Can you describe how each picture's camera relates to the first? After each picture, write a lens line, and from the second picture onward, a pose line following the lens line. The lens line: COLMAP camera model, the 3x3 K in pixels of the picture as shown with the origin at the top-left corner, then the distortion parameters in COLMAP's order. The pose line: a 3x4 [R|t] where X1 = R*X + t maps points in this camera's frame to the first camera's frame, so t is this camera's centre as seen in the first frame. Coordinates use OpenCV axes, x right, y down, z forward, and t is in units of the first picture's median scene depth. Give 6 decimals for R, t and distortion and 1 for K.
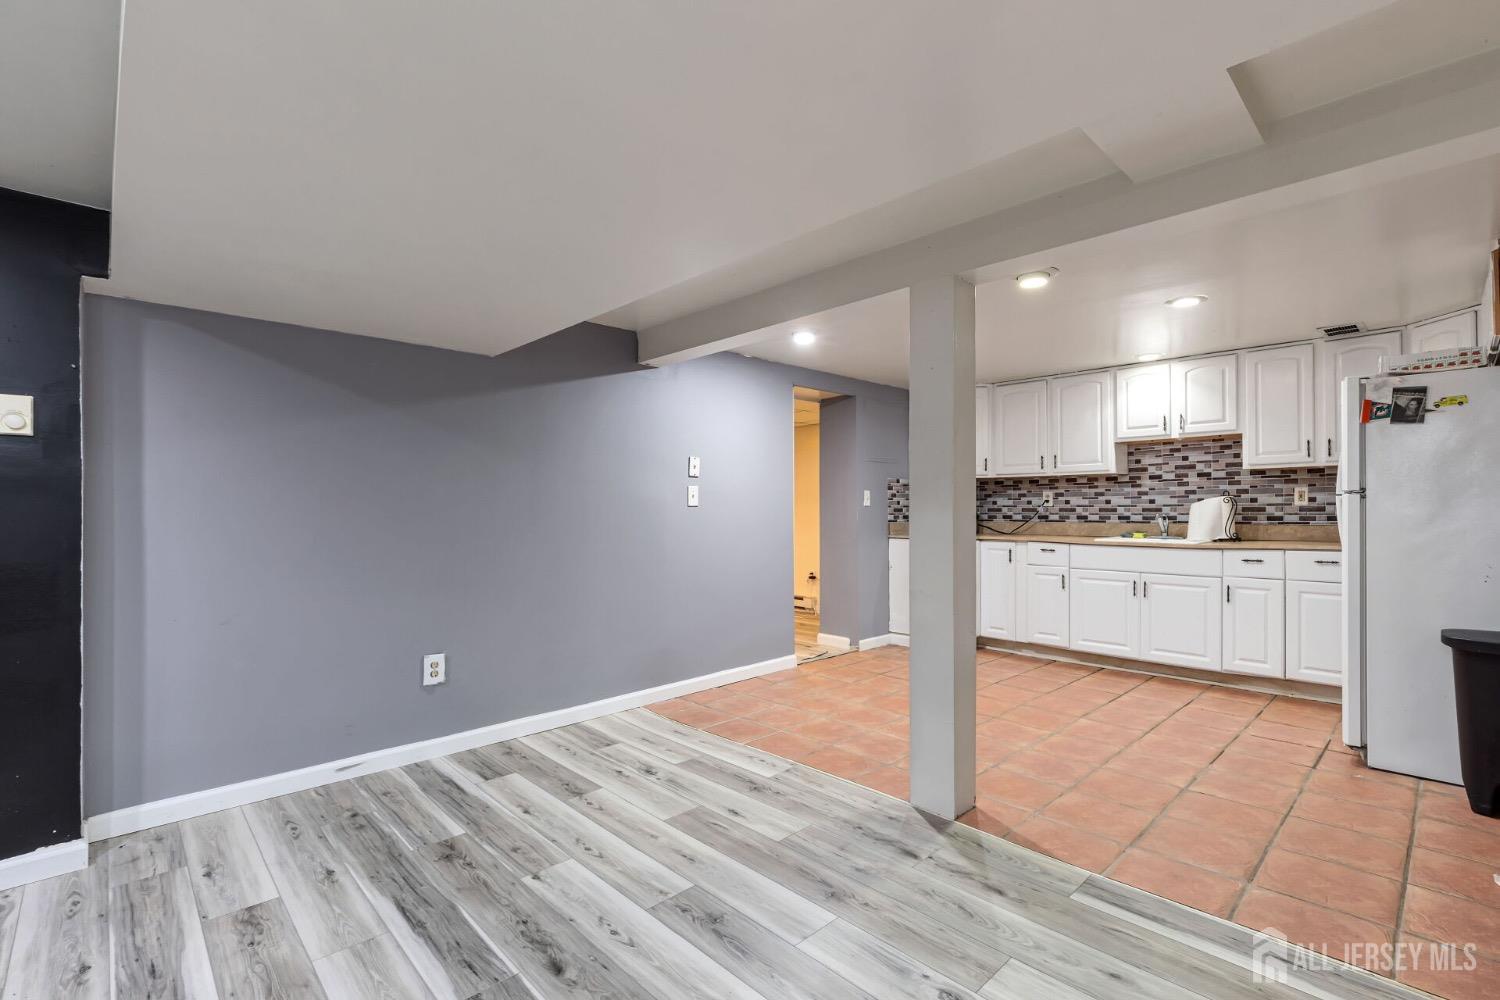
lens RADIAL K [[677.5, 0, 749.2], [0, 677.5, 485.7], [0, 0, 1]] dist [0.002345, -0.000699]
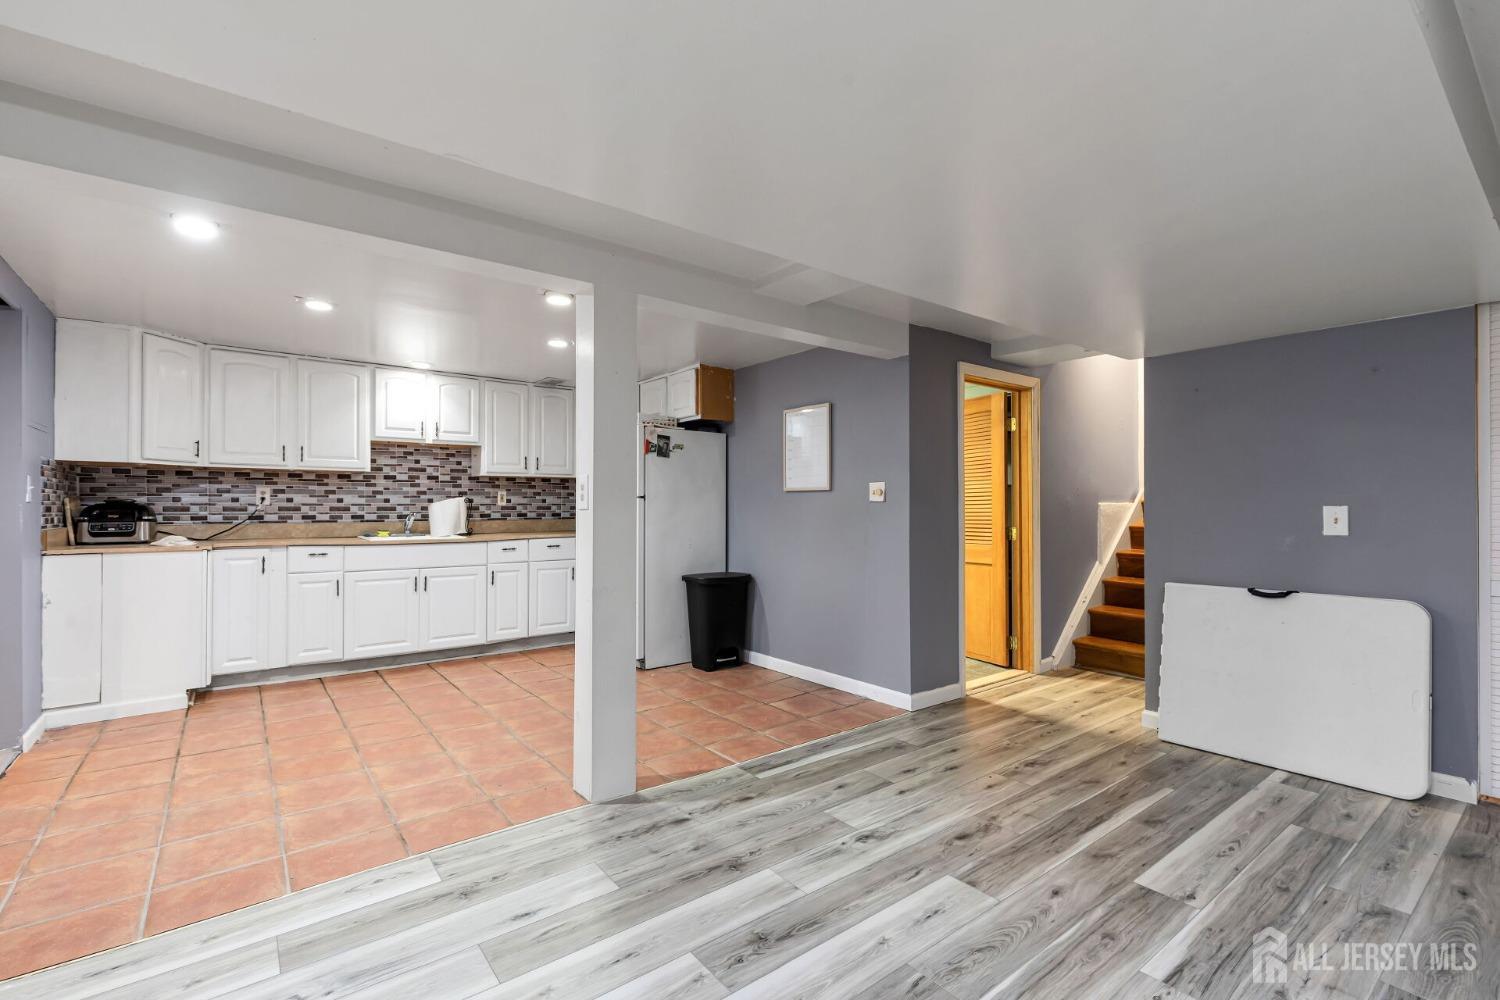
lens RADIAL K [[677.5, 0, 749.2], [0, 677.5, 485.7], [0, 0, 1]] dist [0.002345, -0.000699]
pose [[0.097107, 0.034958, 0.994660, -0.635915], [-0.034544, 0.998899, -0.031734, 0.023575], [-0.994674, -0.031278, 0.098207, 0.589309]]
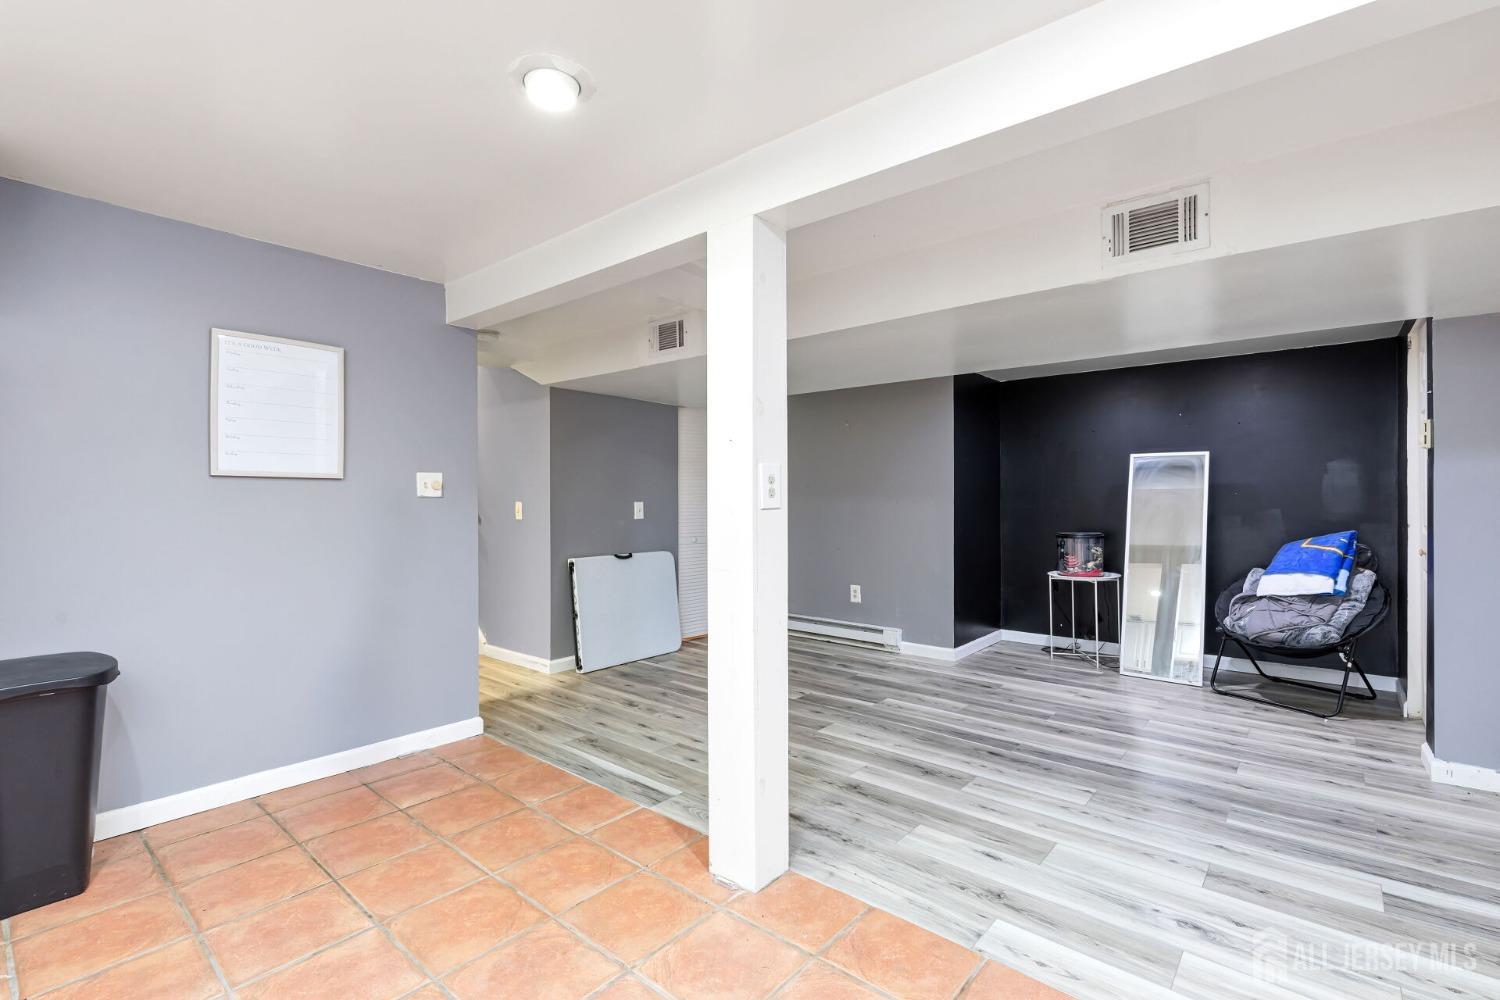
lens RADIAL K [[677.6, 0, 761.8], [0, 677.6, 509.8], [0, 0, 1]] dist [0.001102, -0.000412]
pose [[-0.992177, 0.006287, -0.124681, 0.314179], [0.008791, 0.999770, -0.019540, 0.048646], [0.124530, -0.020484, -0.992004, 1.544970]]
